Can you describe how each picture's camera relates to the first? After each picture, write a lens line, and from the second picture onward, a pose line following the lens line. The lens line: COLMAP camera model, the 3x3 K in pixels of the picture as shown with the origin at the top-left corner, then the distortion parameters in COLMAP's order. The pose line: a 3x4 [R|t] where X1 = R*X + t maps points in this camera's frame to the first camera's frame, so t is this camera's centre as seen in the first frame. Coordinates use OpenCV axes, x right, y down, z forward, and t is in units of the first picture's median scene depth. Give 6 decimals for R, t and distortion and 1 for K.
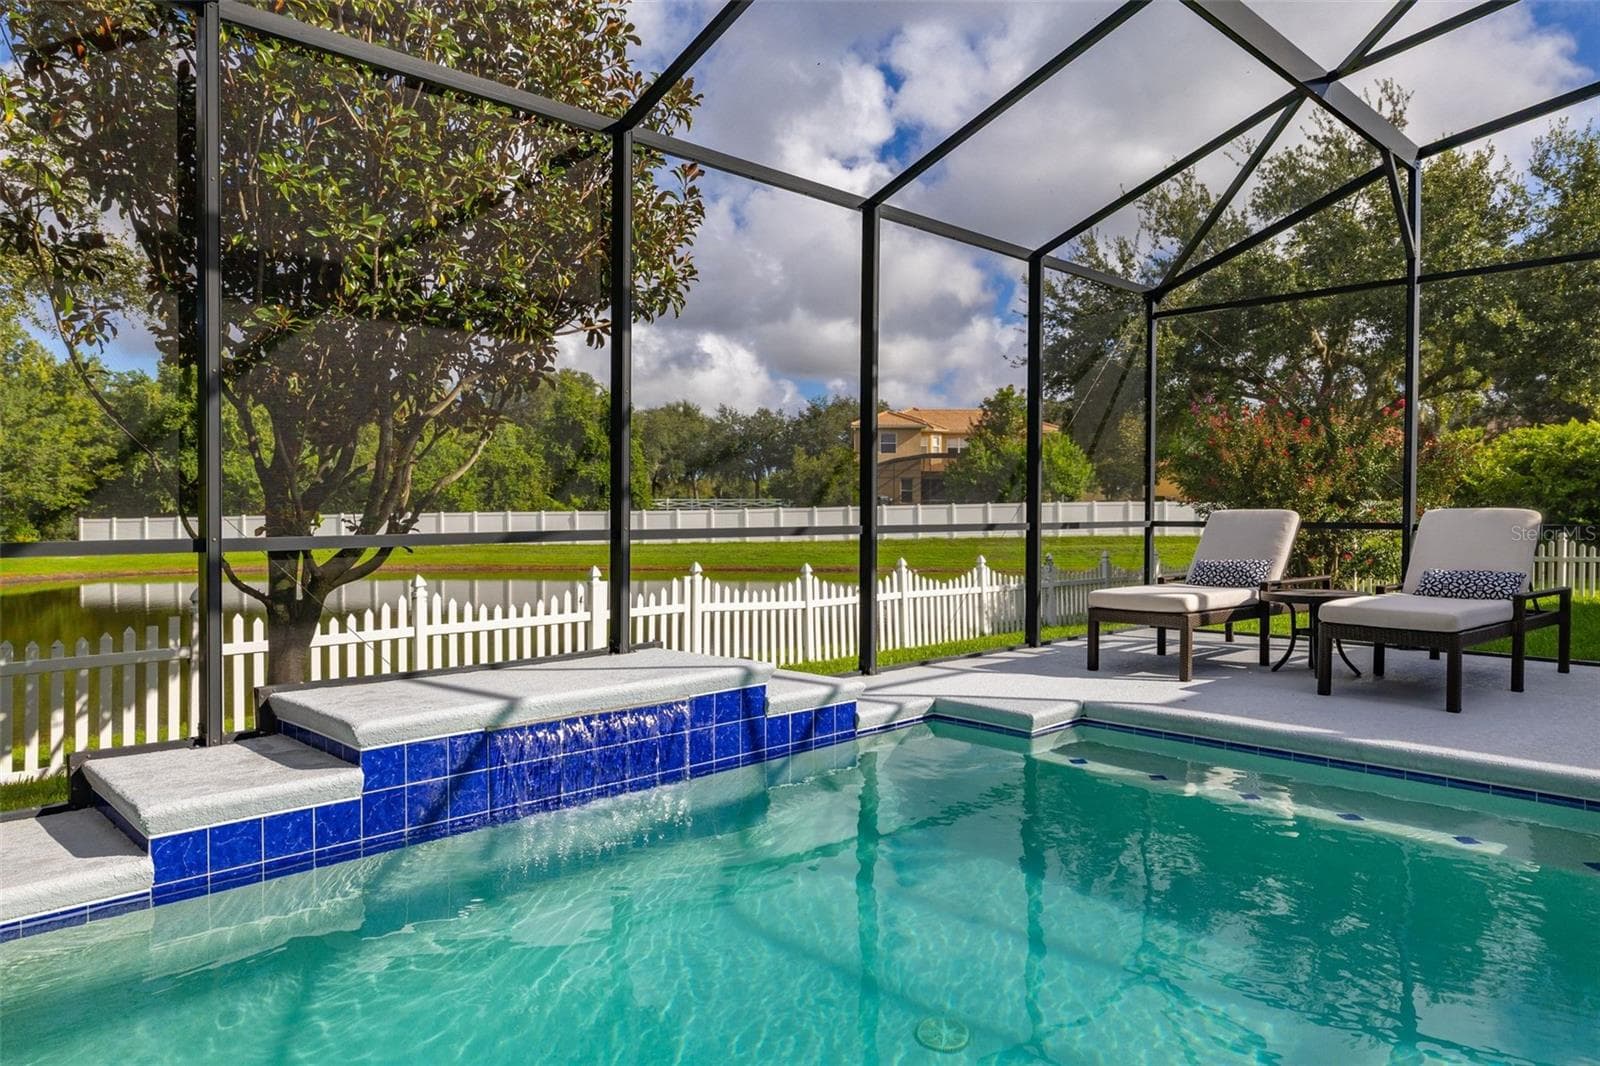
lens RADIAL K [[1028.0, 0, 785.1], [0, 1028.0, 524.9], [0, 0, 1]] dist [0.001280, -0.002389]
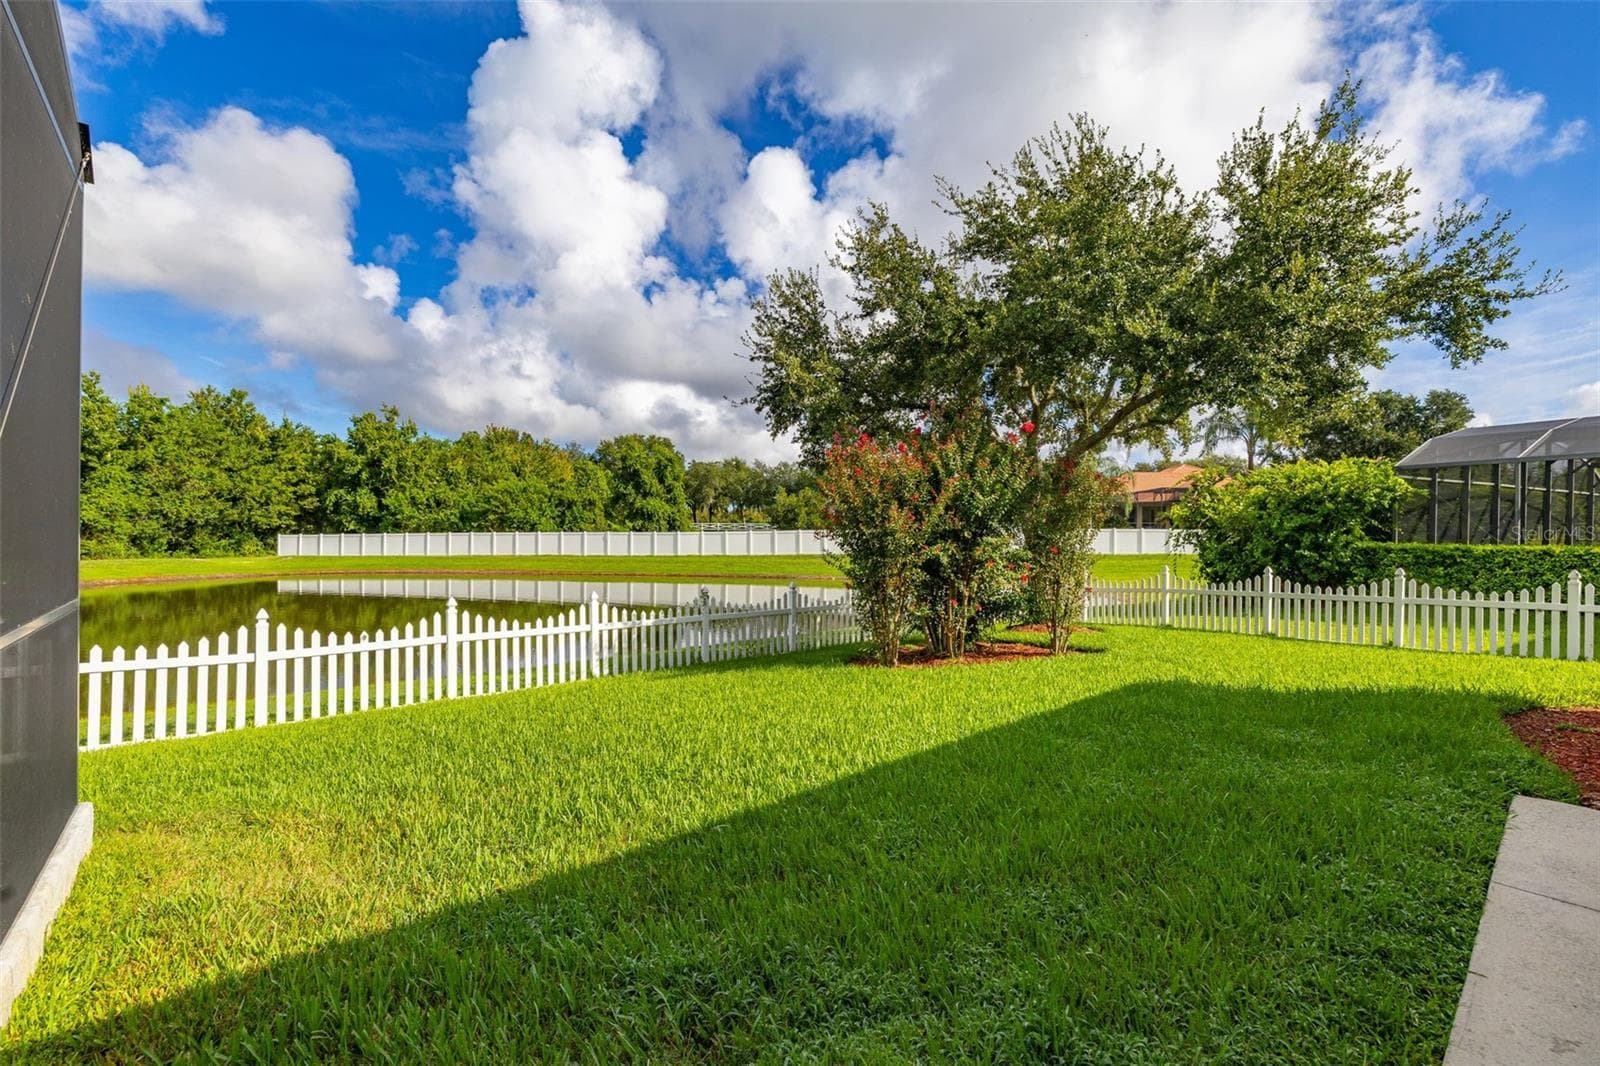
lens RADIAL K [[673.8, 0, 792.3], [0, 673.8, 526.2], [0, 0, 1]] dist [0.004072, 0.001239]
pose [[0.998156, 0.006543, -0.060351, 0.092157], [-0.007787, 0.999762, -0.020401, -0.004363], [0.060203, 0.020833, 0.997969, 0.088239]]
